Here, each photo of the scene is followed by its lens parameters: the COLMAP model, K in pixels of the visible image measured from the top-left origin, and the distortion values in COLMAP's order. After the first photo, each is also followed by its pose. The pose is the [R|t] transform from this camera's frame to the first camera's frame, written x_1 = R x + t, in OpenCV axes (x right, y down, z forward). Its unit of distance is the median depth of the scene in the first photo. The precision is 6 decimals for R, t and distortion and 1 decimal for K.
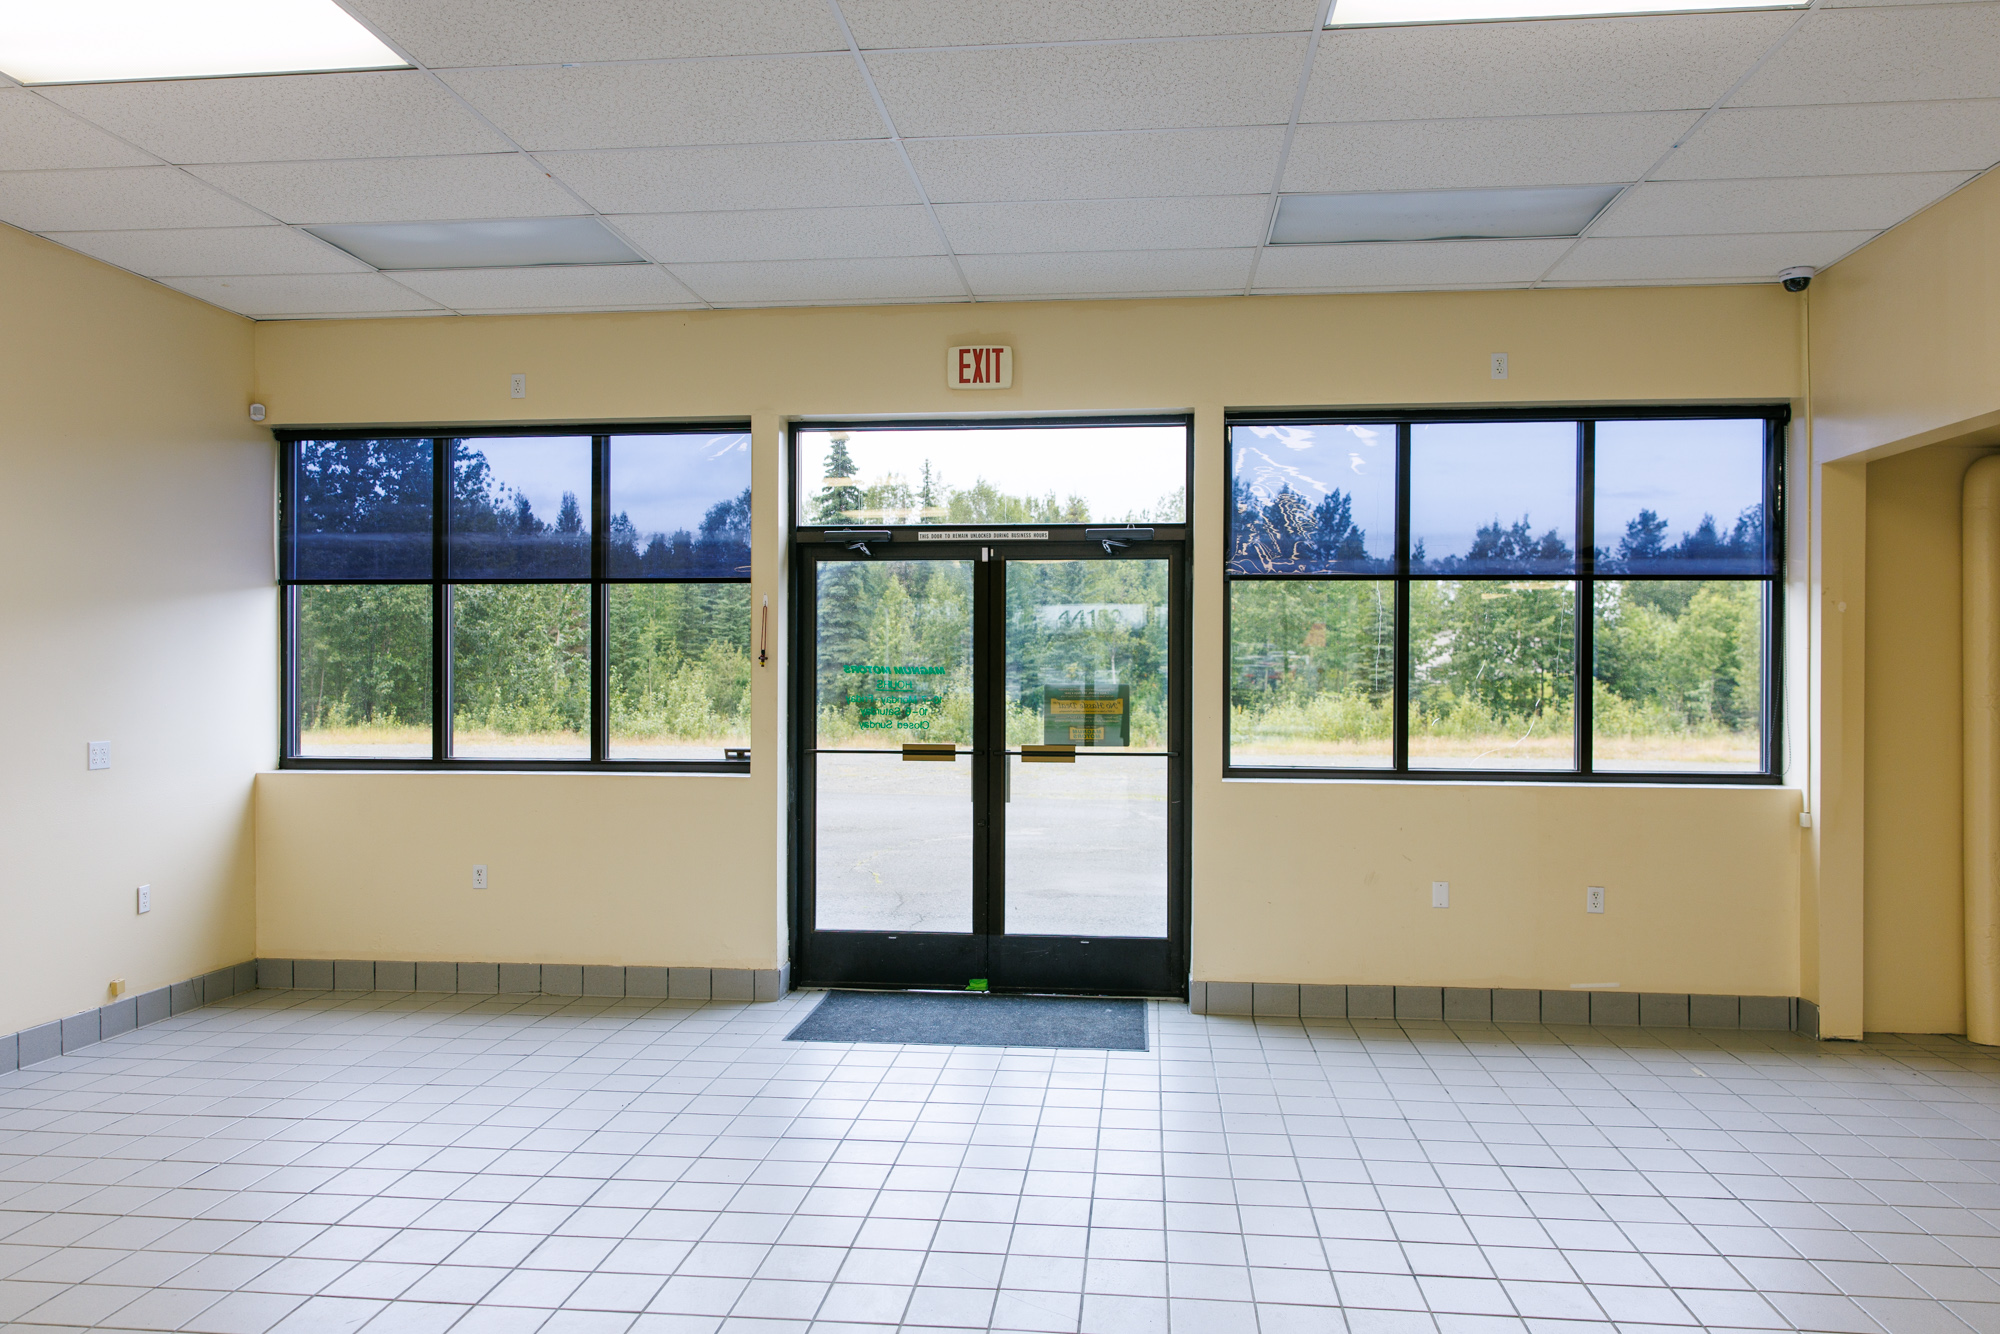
lens RADIAL K [[1380.0, 0, 993.0], [0, 1380.0, 665.2], [0, 0, 1]] dist [0.004261, -0.003064]
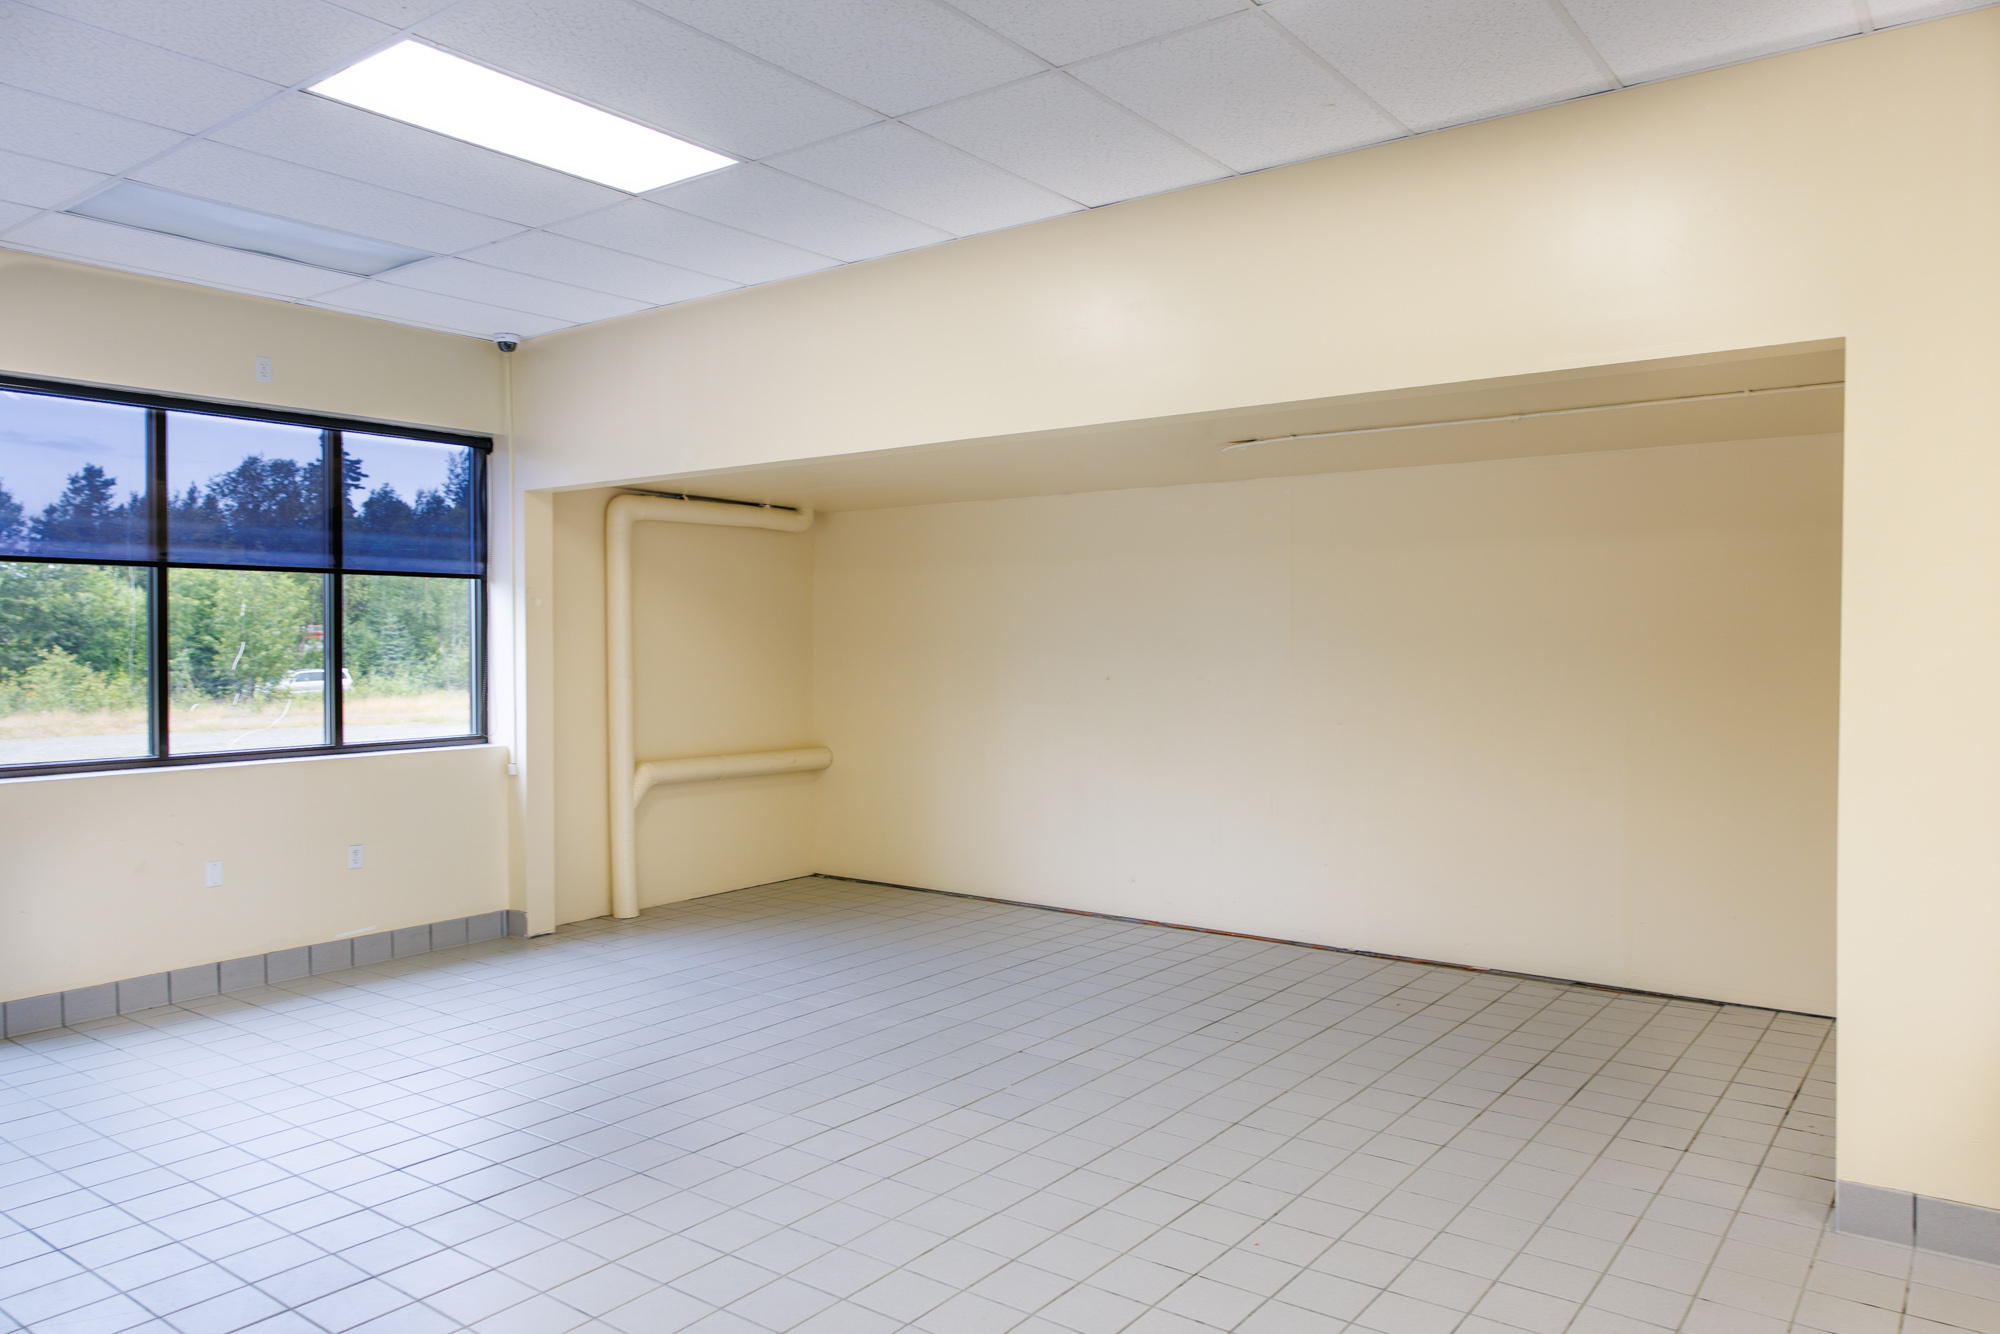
lens RADIAL K [[1380.0, 0, 998.8], [0, 1380.0, 662.3], [0, 0, 1]] dist [0.004261, -0.003064]
pose [[0.516691, -0.022071, 0.855887, -0.252610], [0.002808, 0.999706, 0.024084, -0.015193], [-0.856167, -0.010041, 0.516601, -0.036015]]
